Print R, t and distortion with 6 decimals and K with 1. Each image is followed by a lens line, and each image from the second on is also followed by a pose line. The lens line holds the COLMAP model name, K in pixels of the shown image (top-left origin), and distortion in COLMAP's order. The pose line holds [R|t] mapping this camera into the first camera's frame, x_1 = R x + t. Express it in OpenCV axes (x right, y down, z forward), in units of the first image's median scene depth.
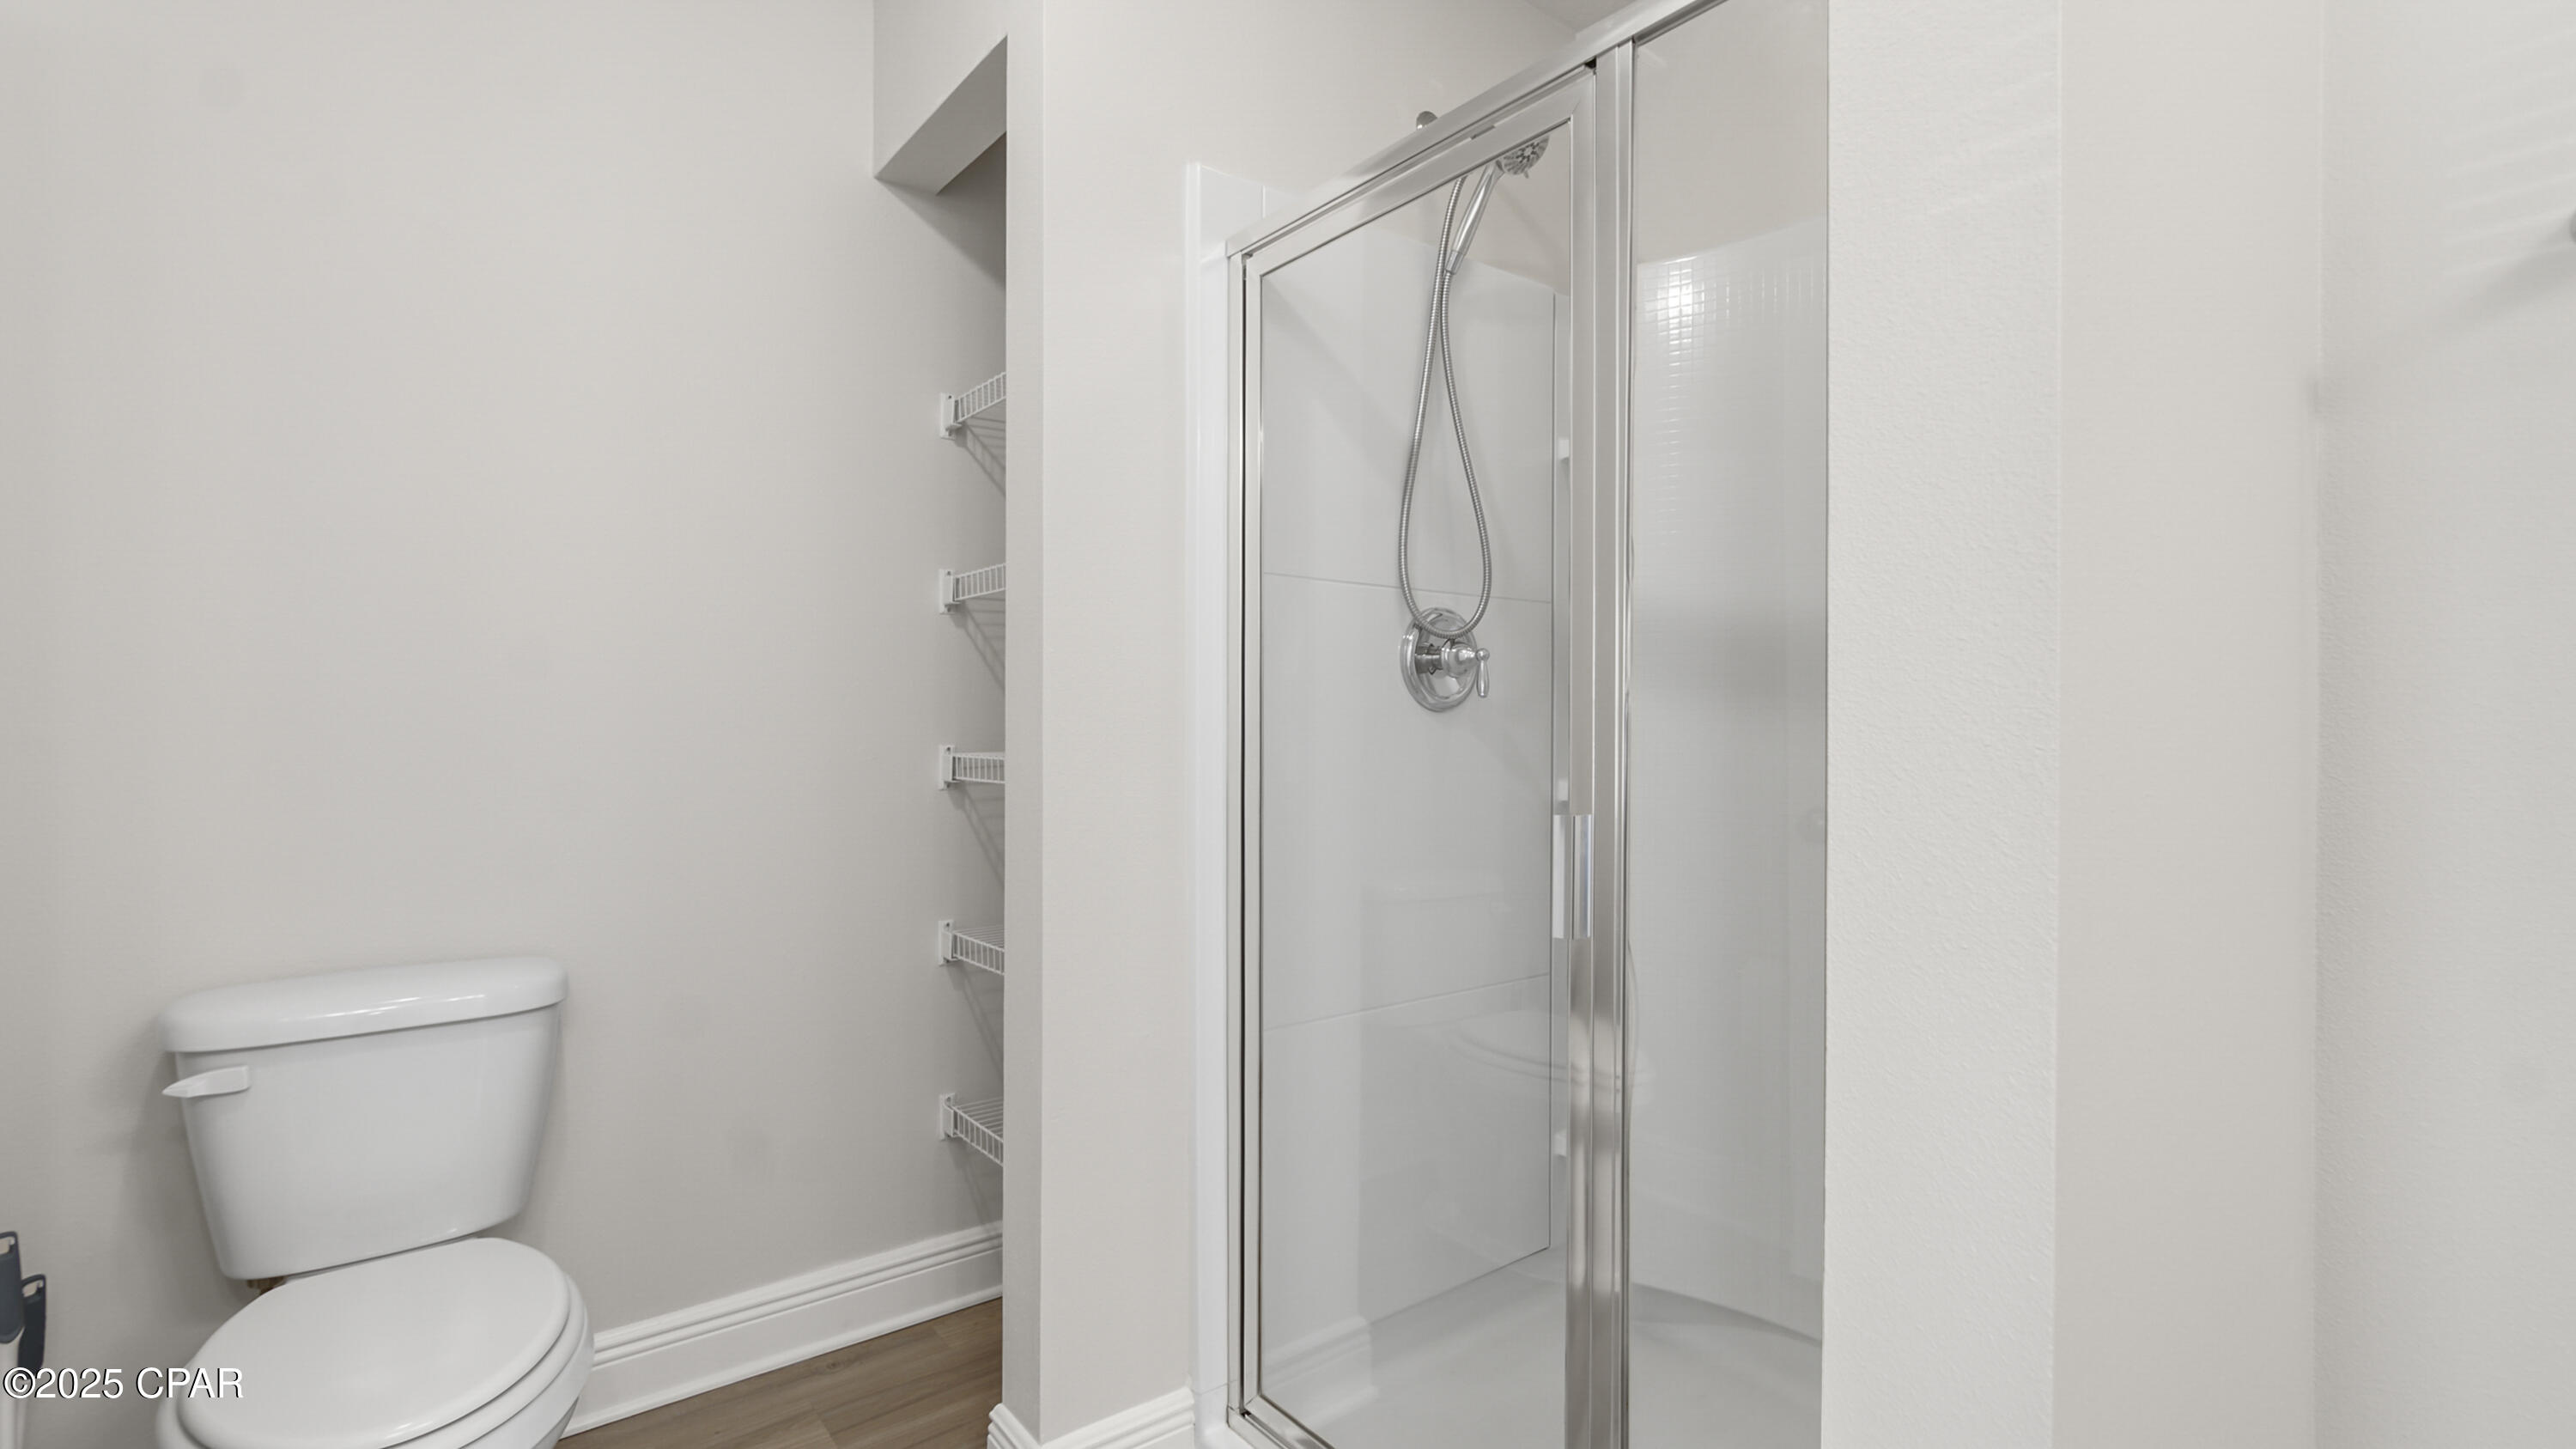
lens RADIAL K [[1137.7, 0, 1281.5], [0, 1137.7, 725.3], [0, 0, 1]] dist [-0.004028, -0.000366]
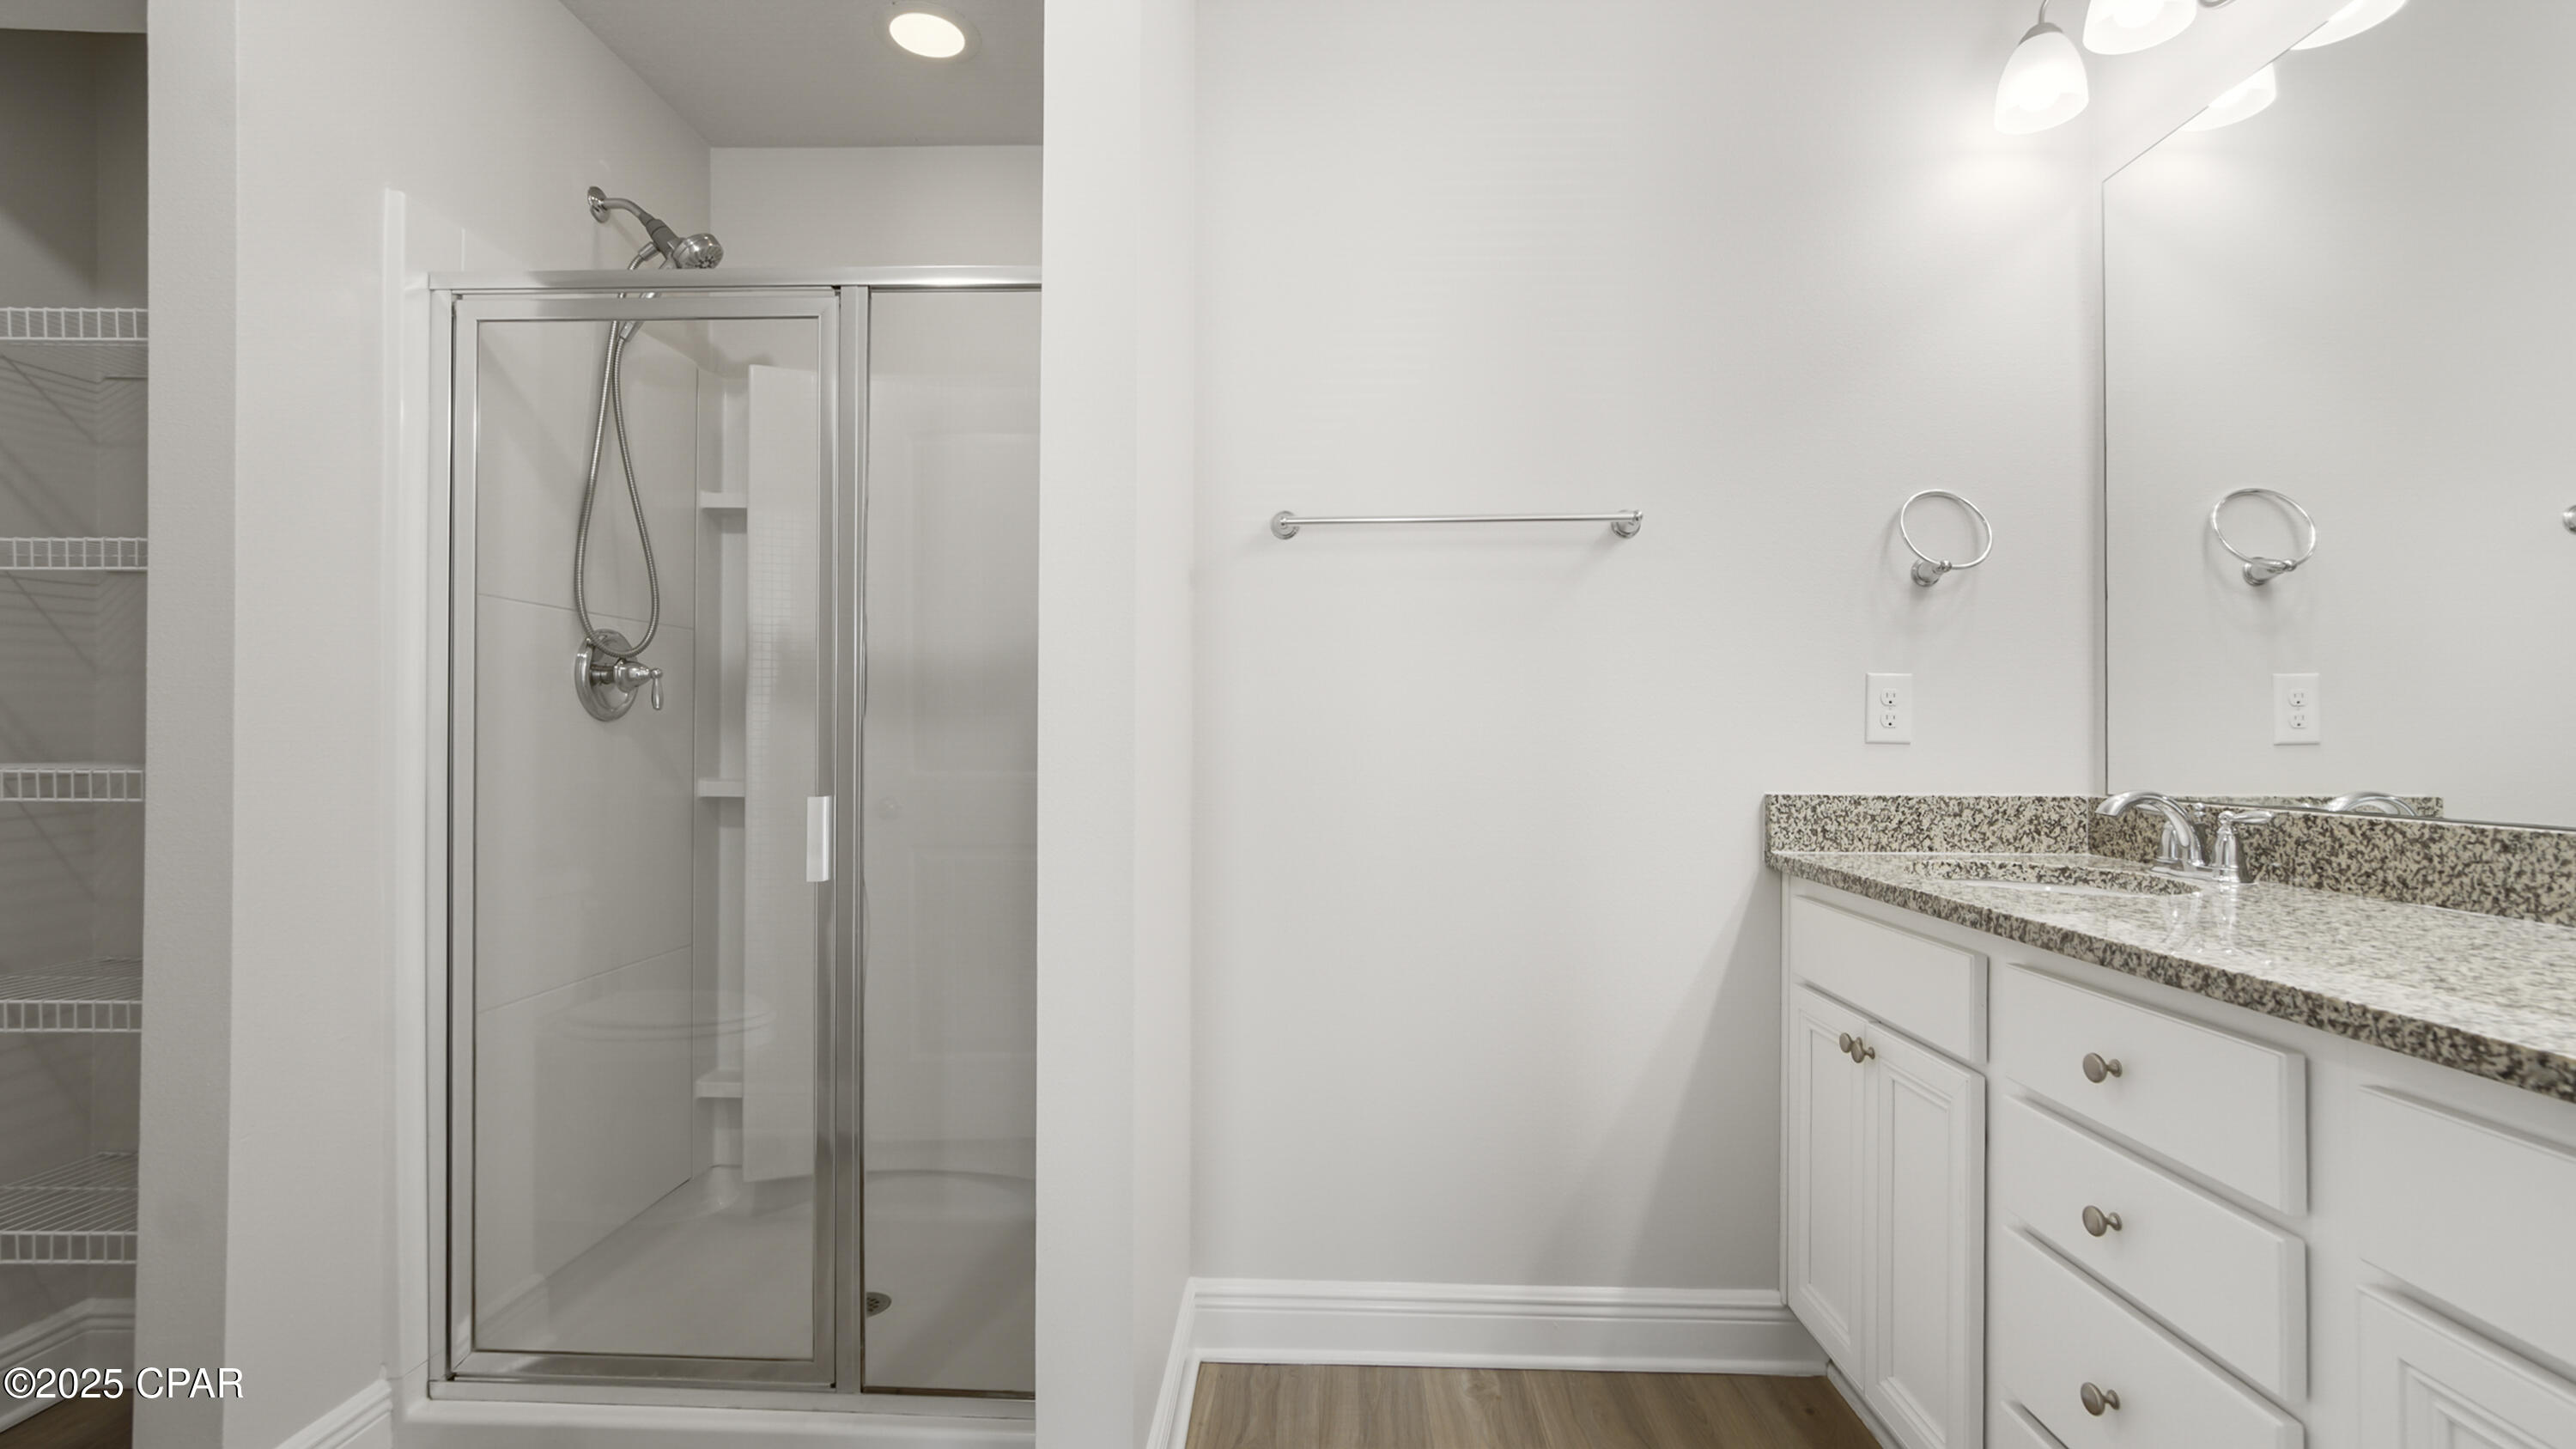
lens RADIAL K [[1137.7, 0, 1285.5], [0, 1137.7, 728.9], [0, 0, 1]] dist [-0.004028, -0.000366]
pose [[0.638911, 0.003581, 0.769272, -0.306666], [-0.002109, 0.999994, -0.002903, -0.002833], [-0.769277, 0.000232, 0.638915, -0.246856]]
